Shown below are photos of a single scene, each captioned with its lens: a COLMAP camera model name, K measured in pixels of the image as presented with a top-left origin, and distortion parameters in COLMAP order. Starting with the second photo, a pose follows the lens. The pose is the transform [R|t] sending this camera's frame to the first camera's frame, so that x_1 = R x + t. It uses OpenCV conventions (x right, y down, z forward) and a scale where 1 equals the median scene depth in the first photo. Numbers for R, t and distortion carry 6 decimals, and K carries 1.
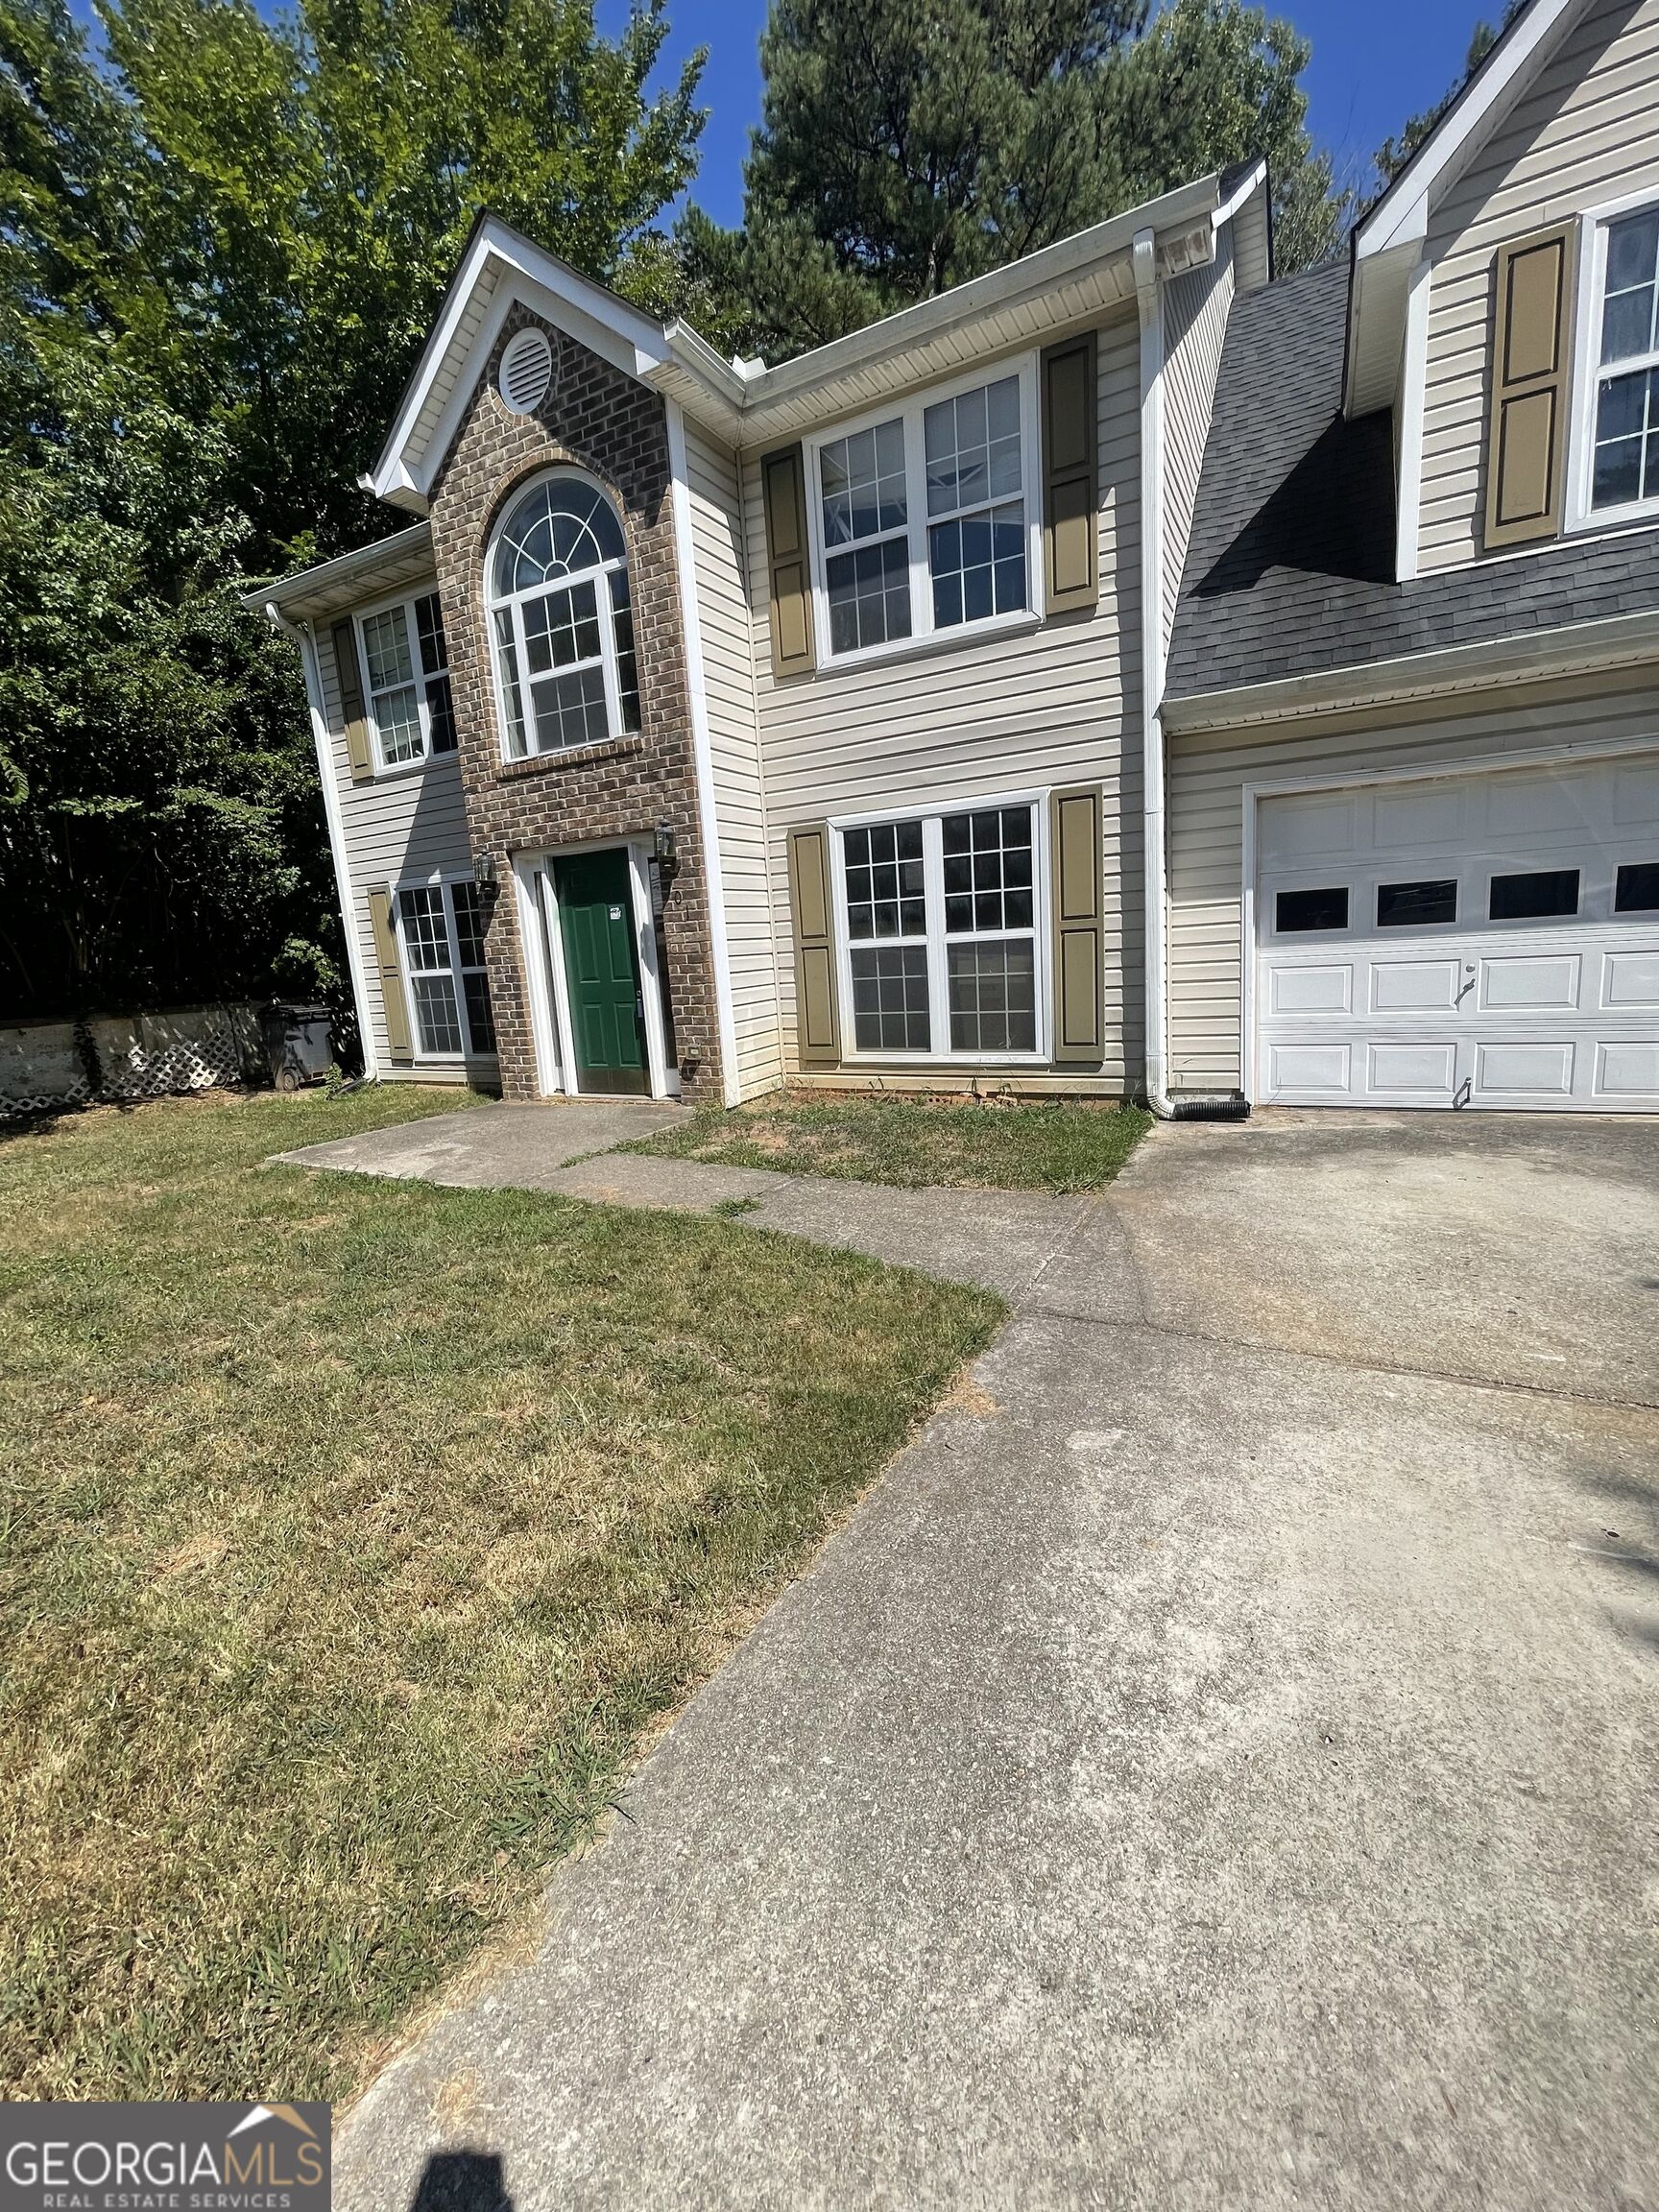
lens RADIAL K [[893.8, 0, 828.4], [0, 893.8, 1095.8], [0, 0, 1]] dist [-0.003223, 0.000439]
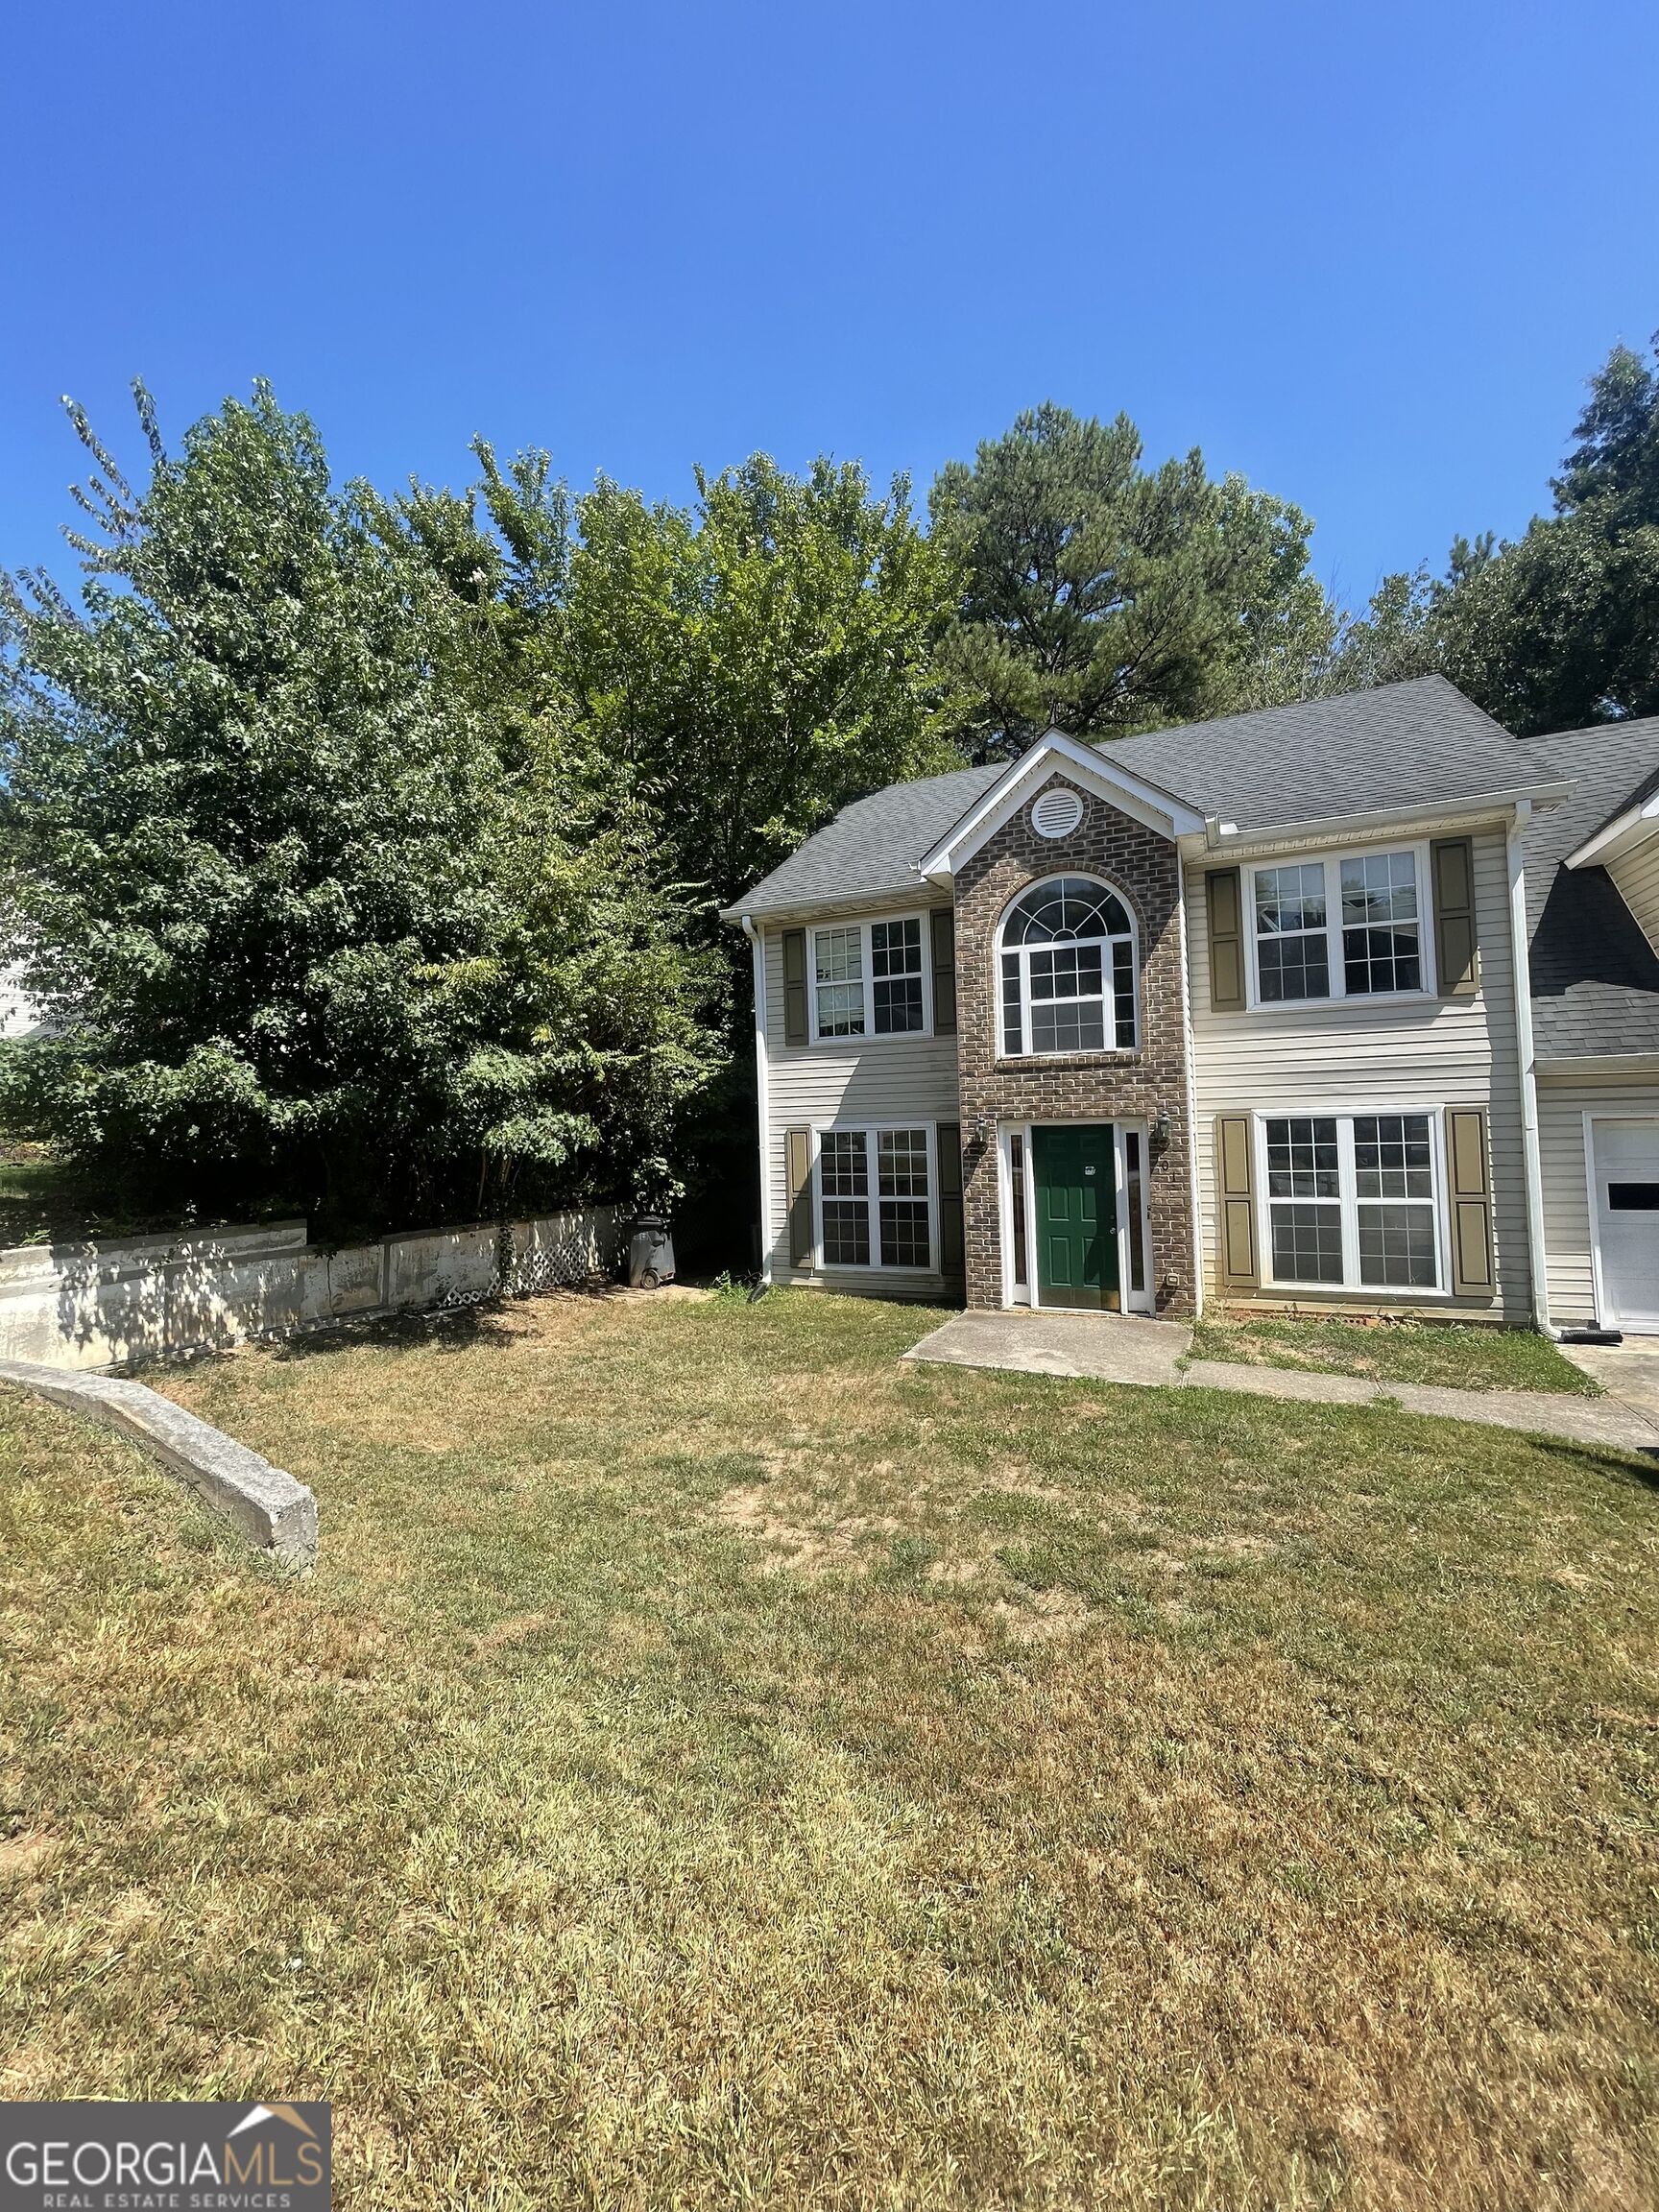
lens RADIAL K [[893.8, 0, 824.2], [0, 893.8, 1098.3], [0, 0, 1]] dist [-0.003223, 0.000439]
pose [[0.997448, 0.038758, 0.059960, -0.780344], [-0.025663, 0.978326, -0.205476, -0.027203], [-0.066624, 0.203413, 0.976824, -0.330471]]
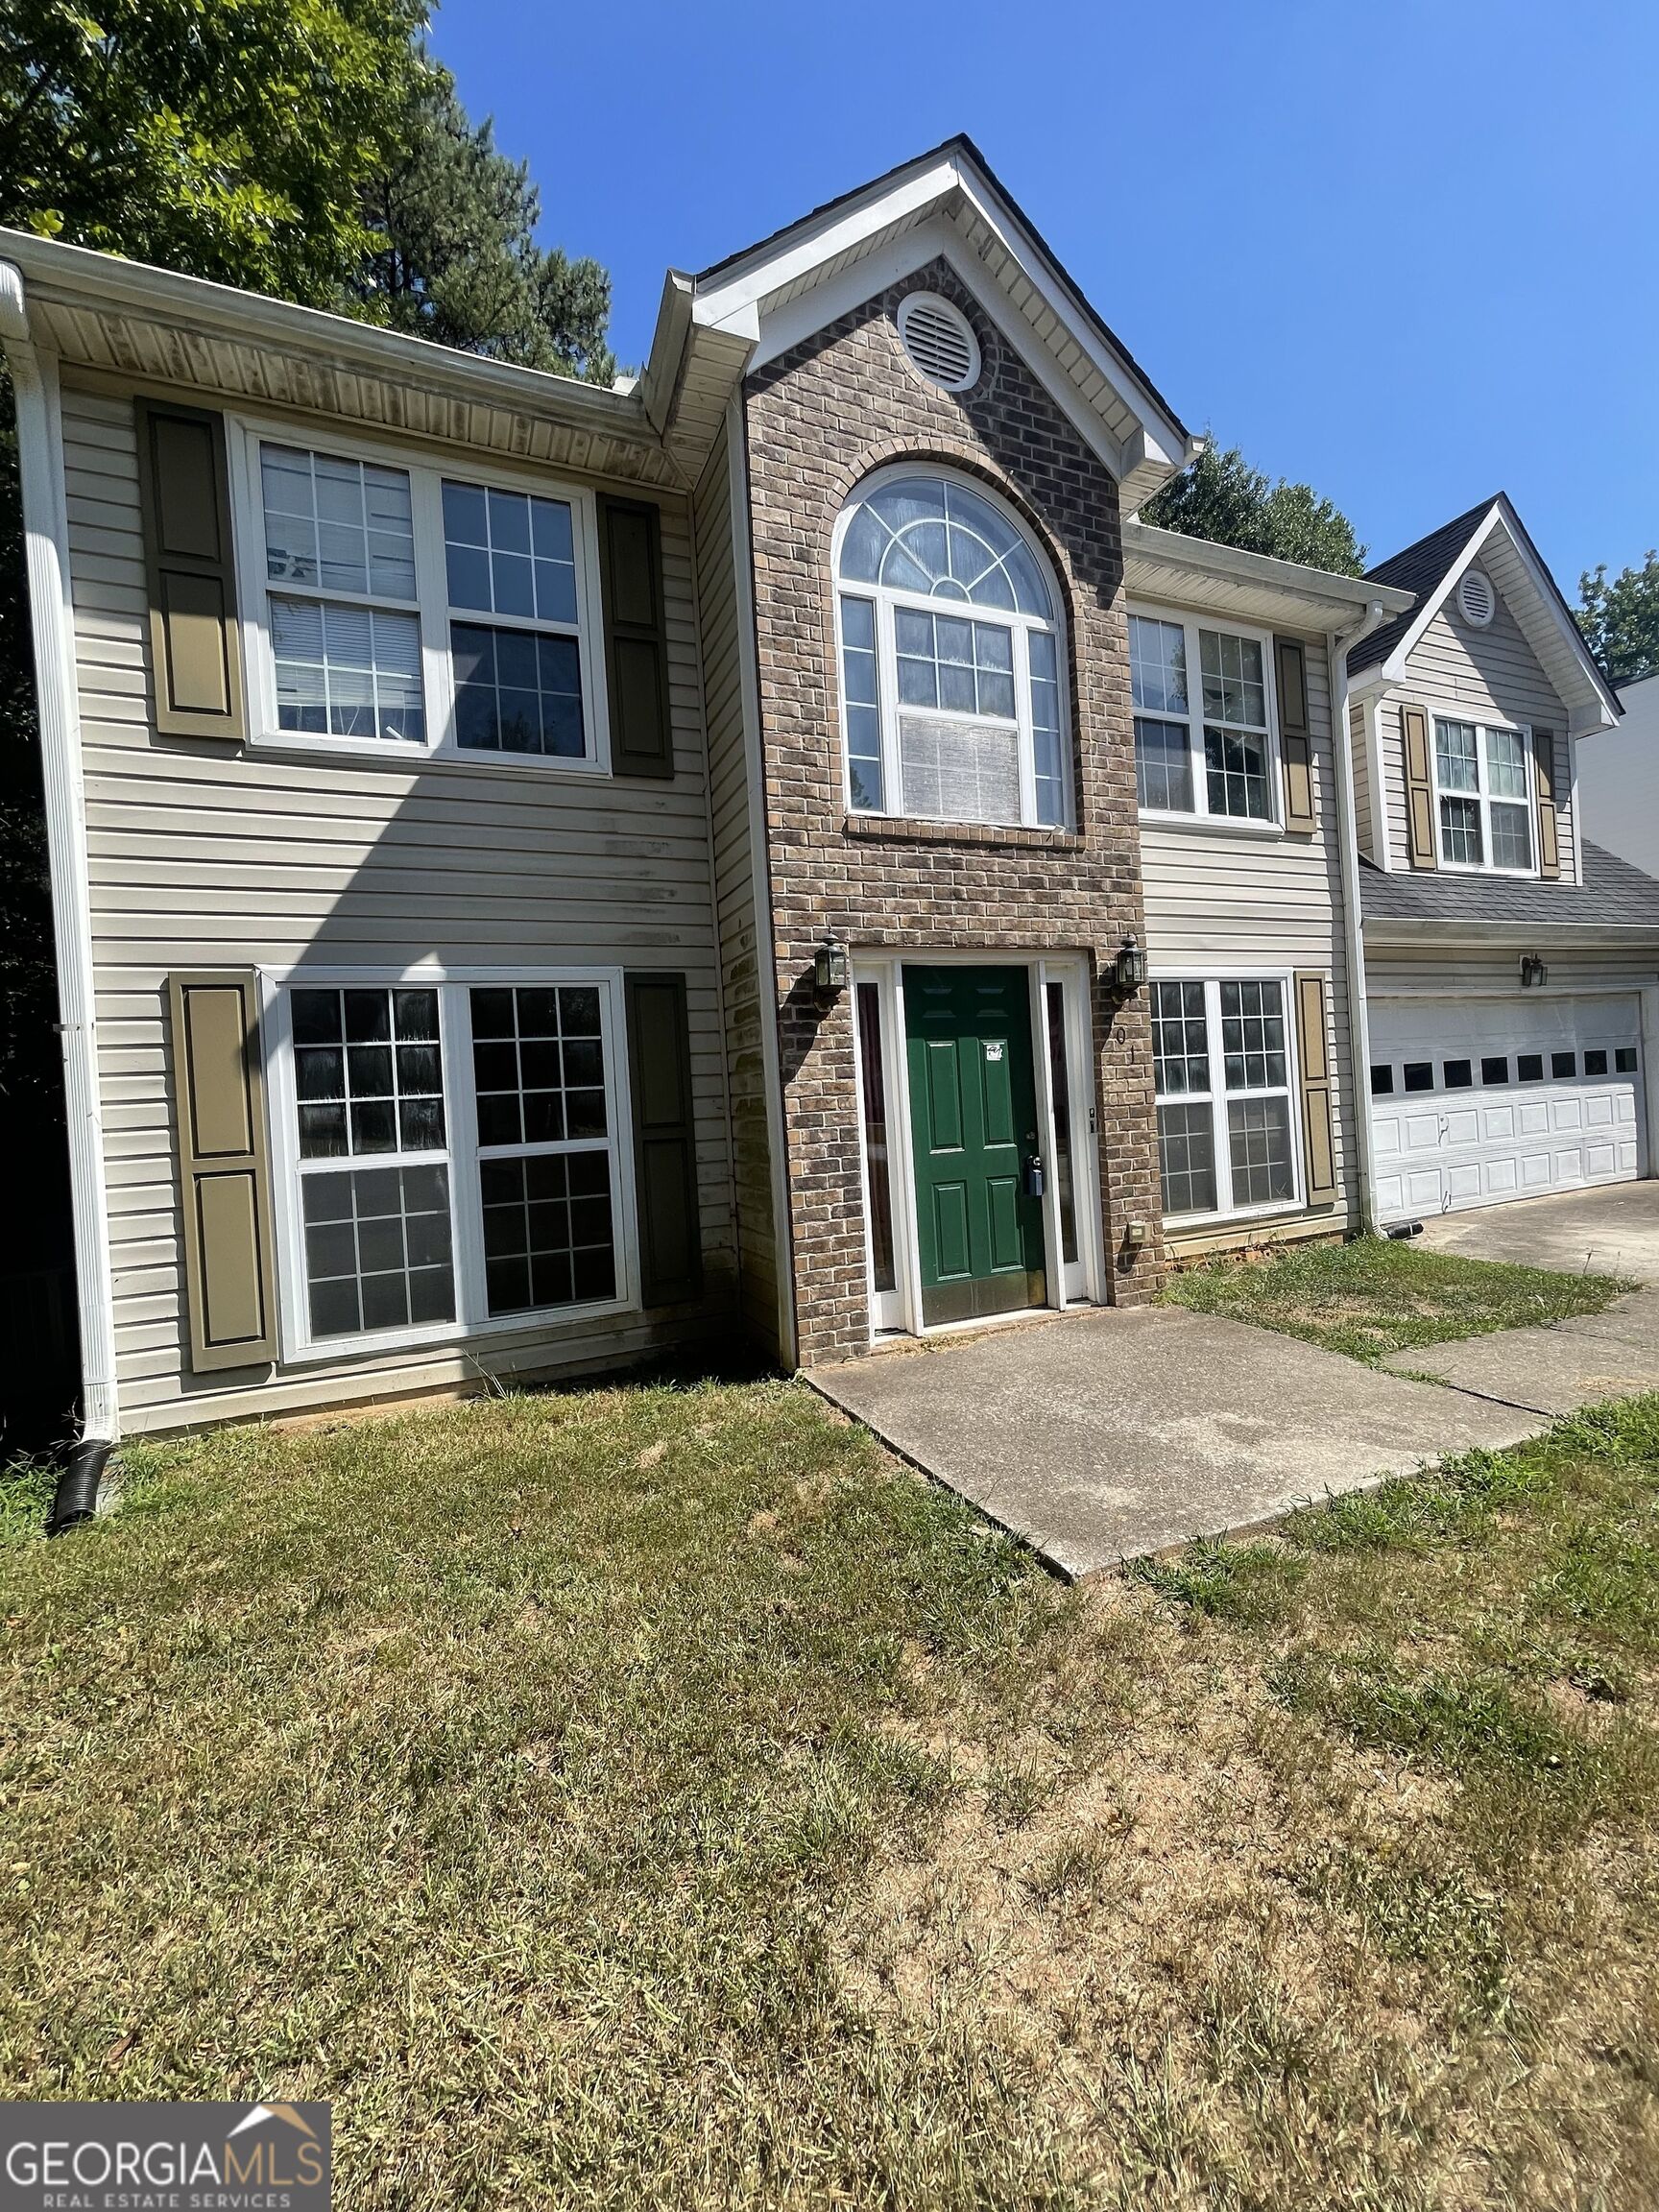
lens RADIAL K [[893.8, 0, 819.4], [0, 893.8, 1099.4], [0, 0, 1]] dist [-0.003223, 0.000439]
pose [[0.620130, 0.025136, 0.784096, -0.952296], [0.149791, 0.977304, -0.149797, -0.089294], [-0.770066, 0.210344, 0.602291, 0.743060]]
